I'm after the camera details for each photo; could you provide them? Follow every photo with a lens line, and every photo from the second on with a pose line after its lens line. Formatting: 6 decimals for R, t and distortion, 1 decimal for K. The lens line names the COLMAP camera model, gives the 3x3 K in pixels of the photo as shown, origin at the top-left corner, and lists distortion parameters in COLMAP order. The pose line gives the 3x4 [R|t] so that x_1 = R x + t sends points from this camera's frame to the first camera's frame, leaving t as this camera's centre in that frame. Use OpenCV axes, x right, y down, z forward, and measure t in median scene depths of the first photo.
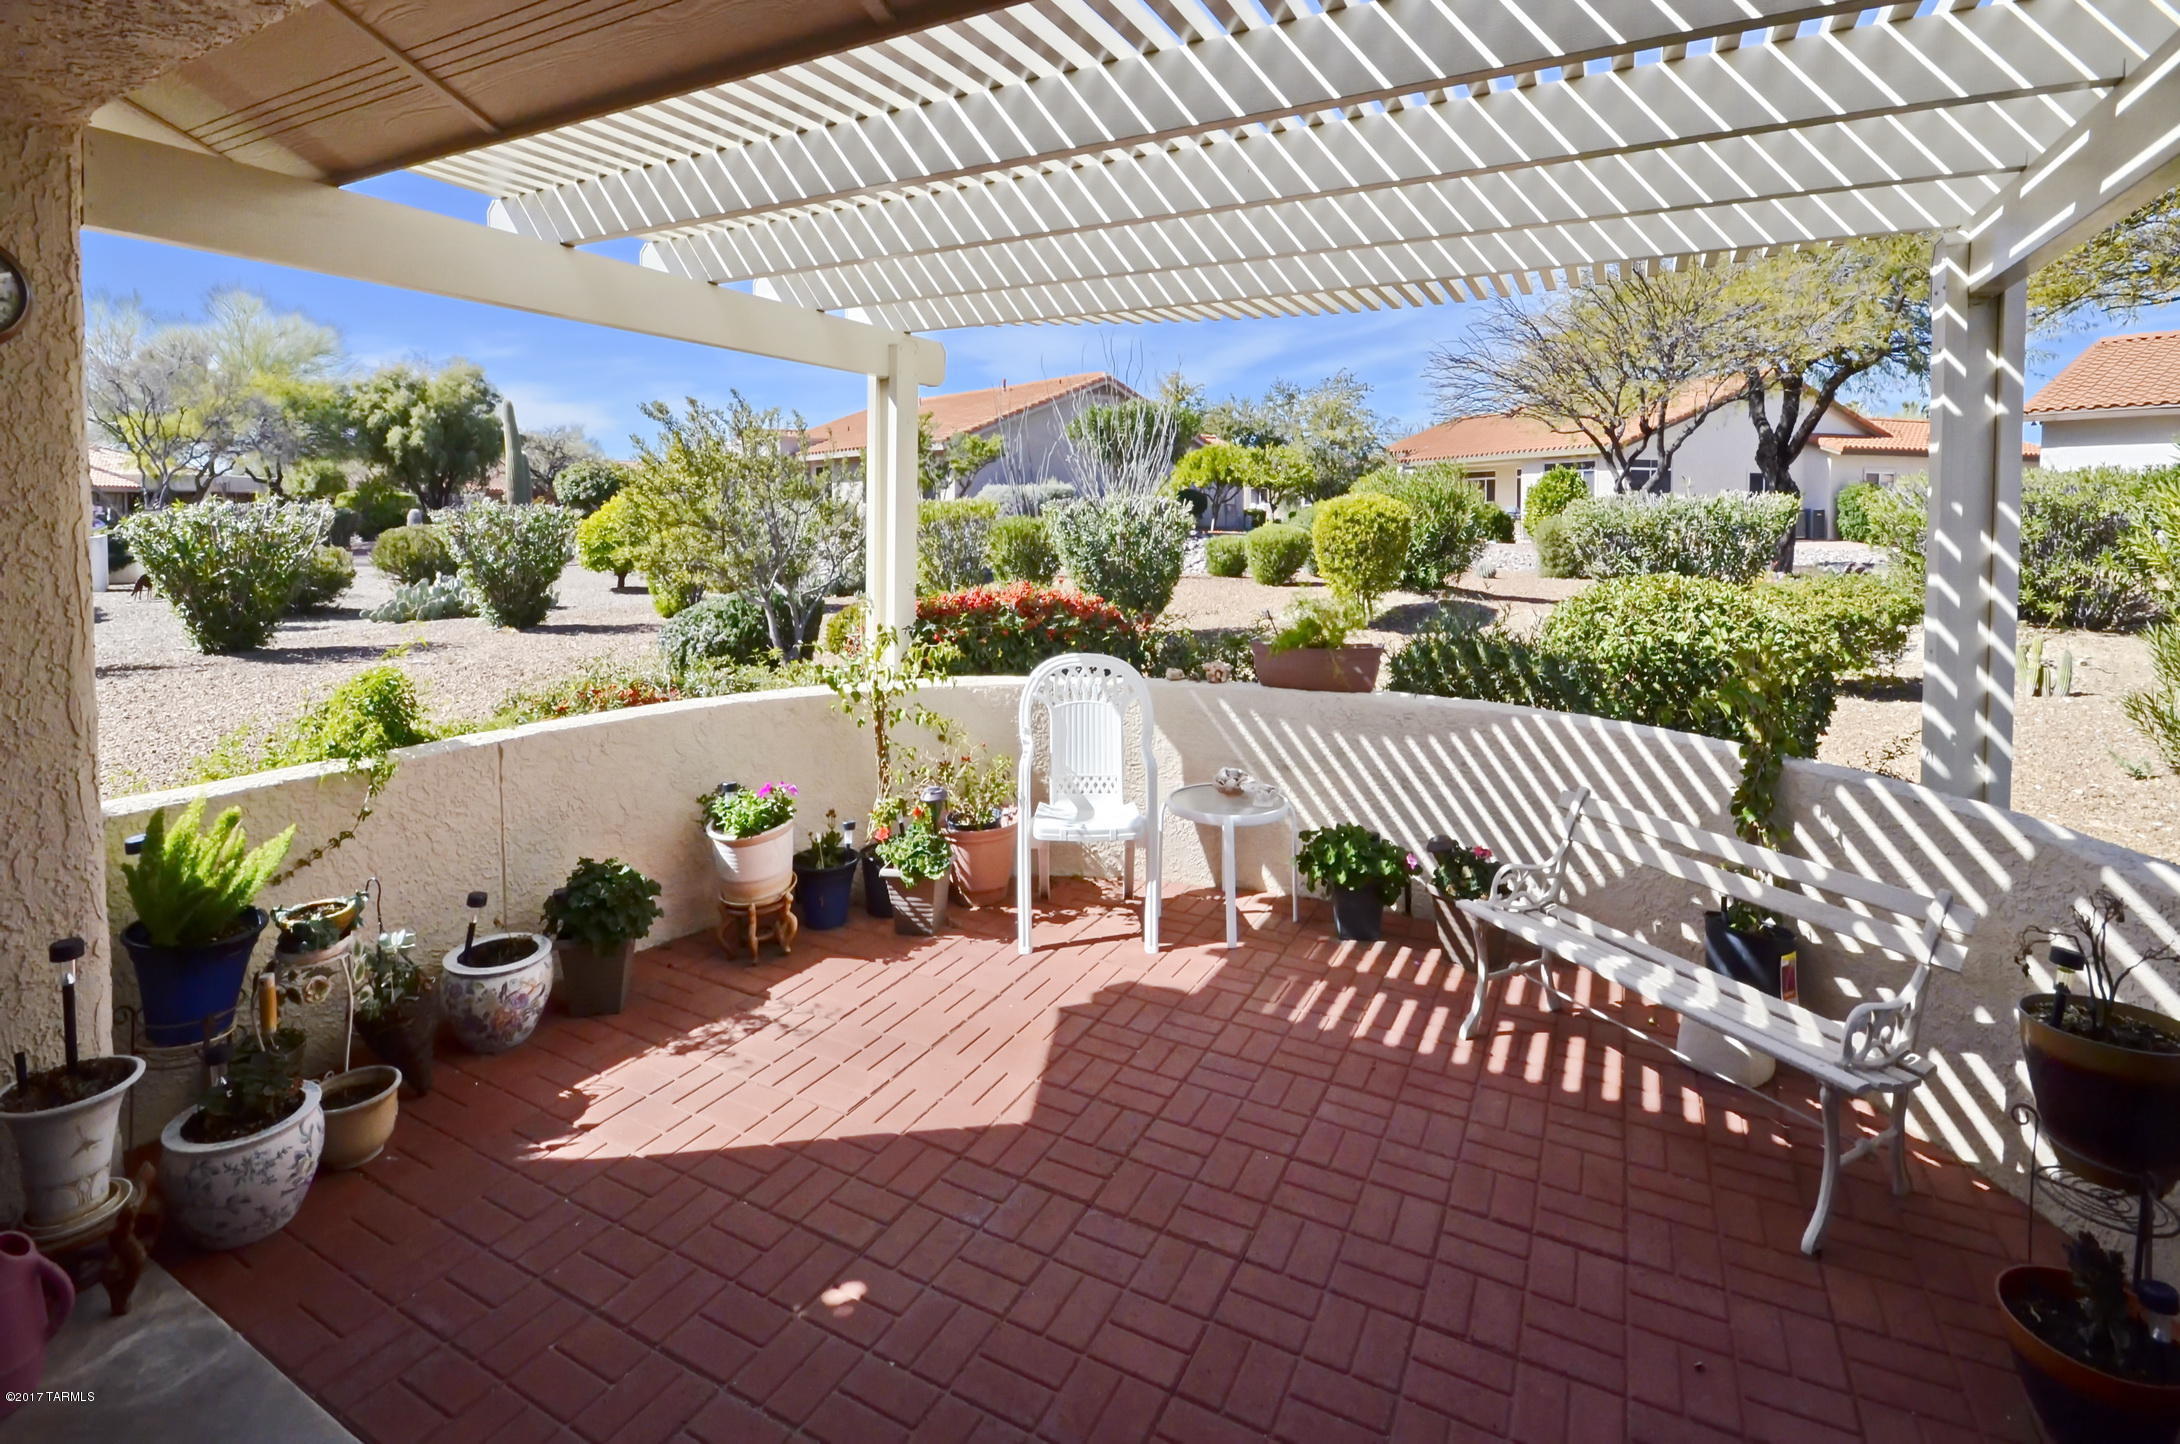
lens RADIAL K [[1003.3, 0, 1090.5], [0, 1003.3, 647.8], [0, 0, 1]] dist [-0.000360, 0.000323]
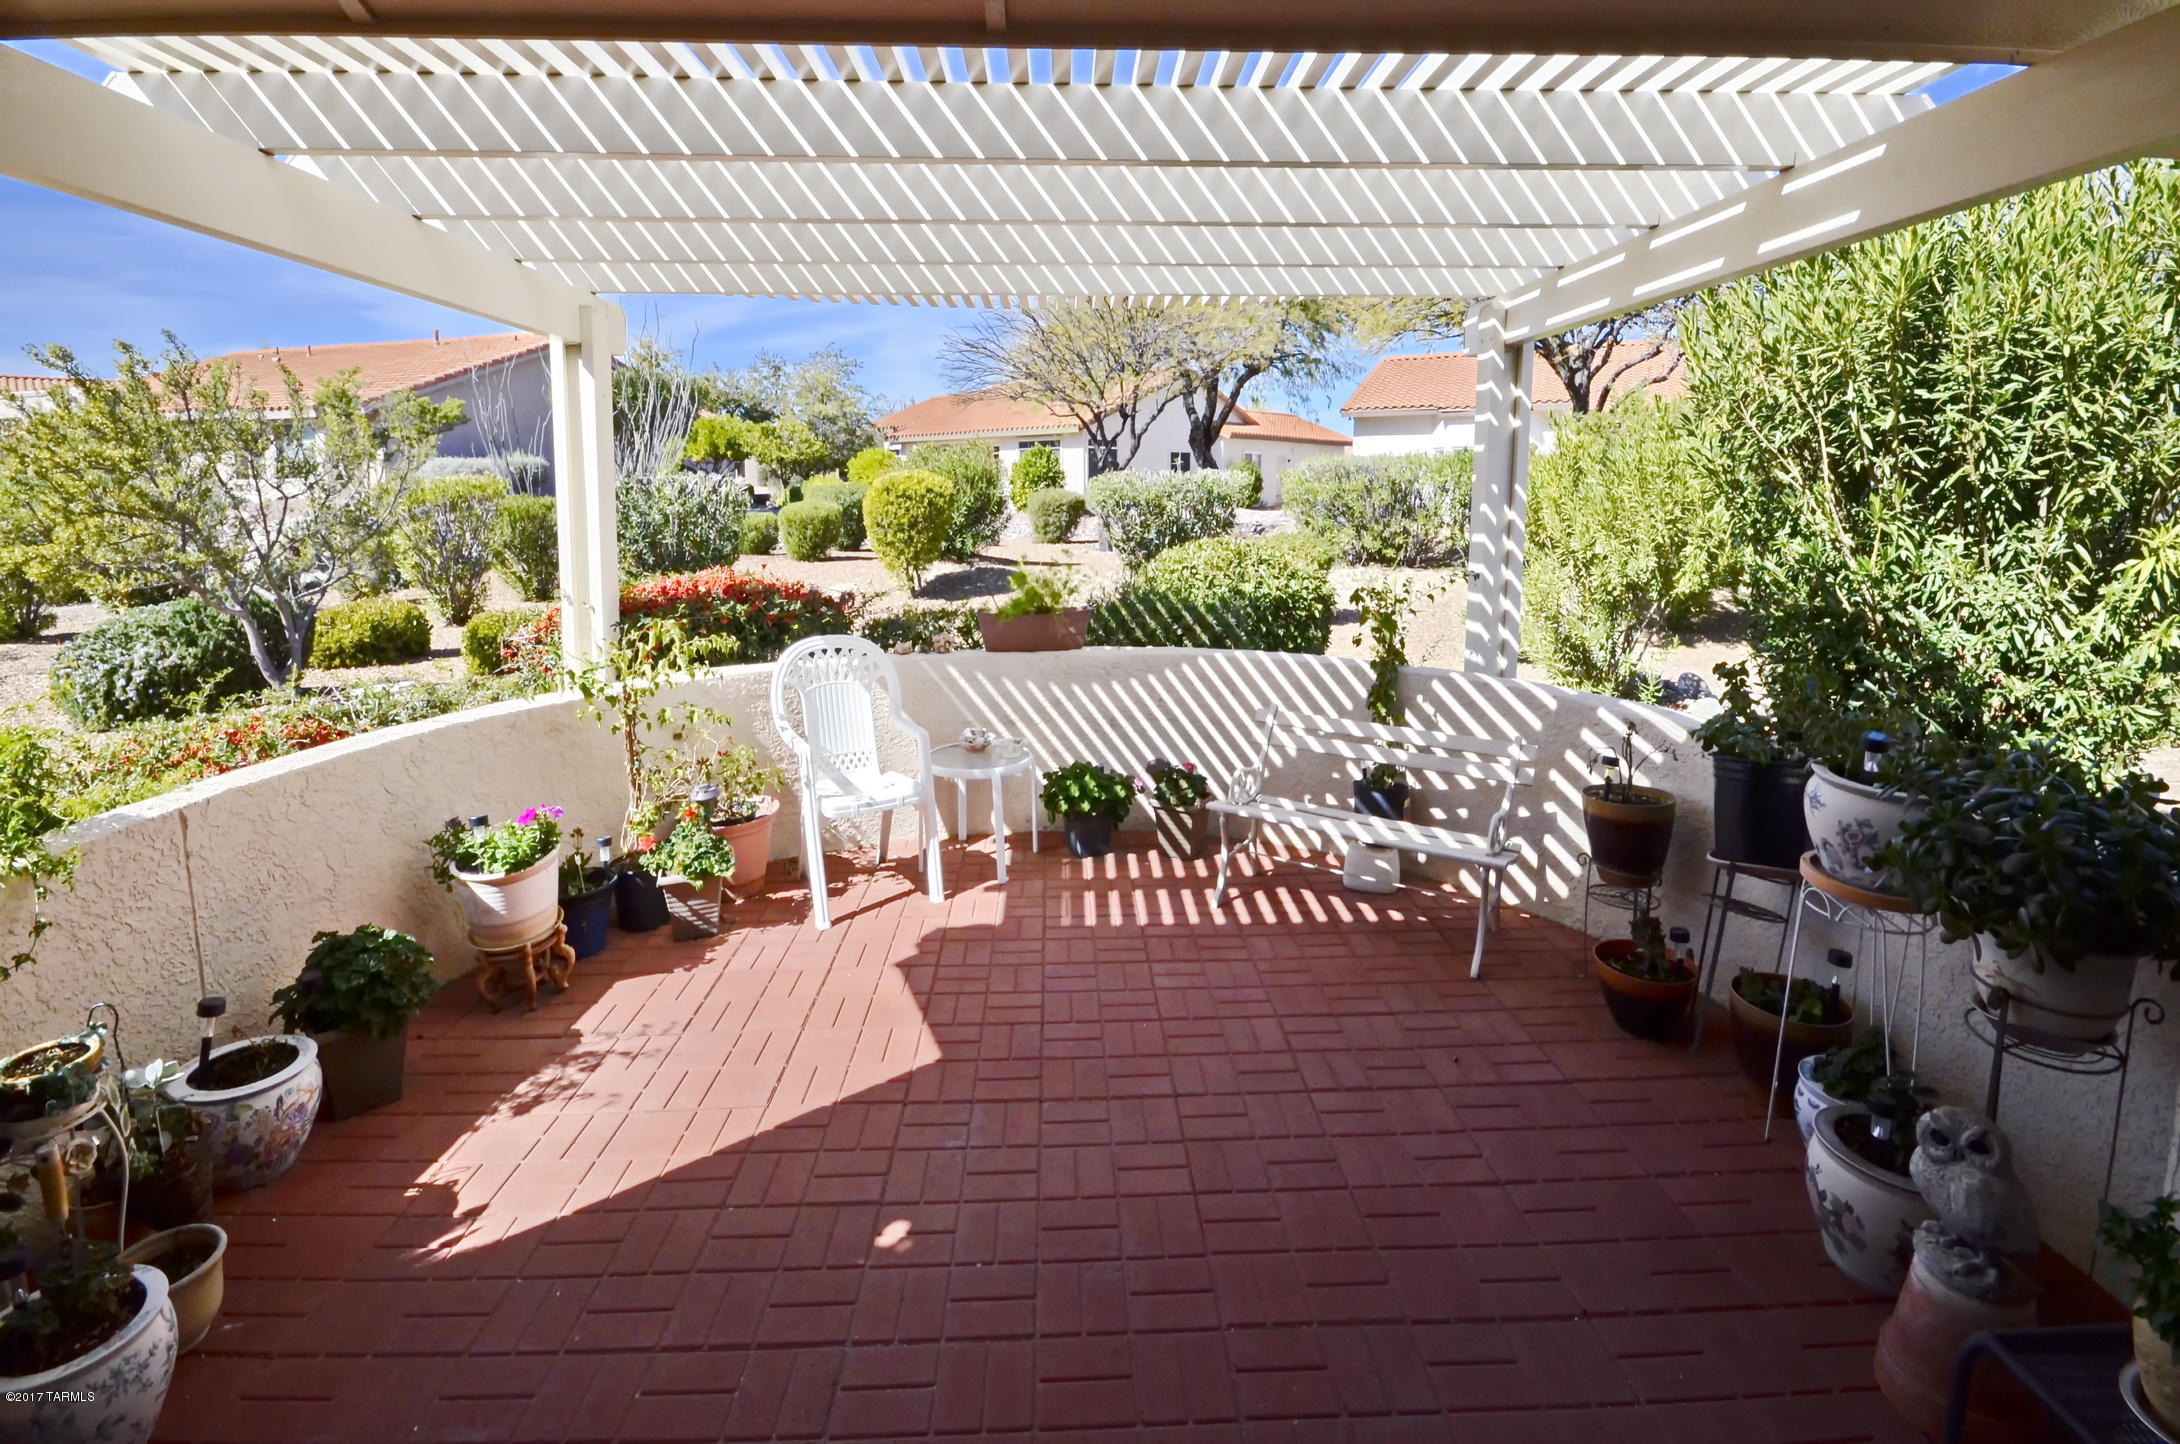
lens RADIAL K [[962.9, 0, 1088.5], [0, 962.9, 705.5], [0, 0, 1]] dist [-0.002905, -0.000599]
pose [[0.864485, -0.116880, 0.488880, -0.287328], [0.072225, 0.991381, 0.109300, -0.012649], [-0.497442, -0.059178, 0.865477, 0.018018]]
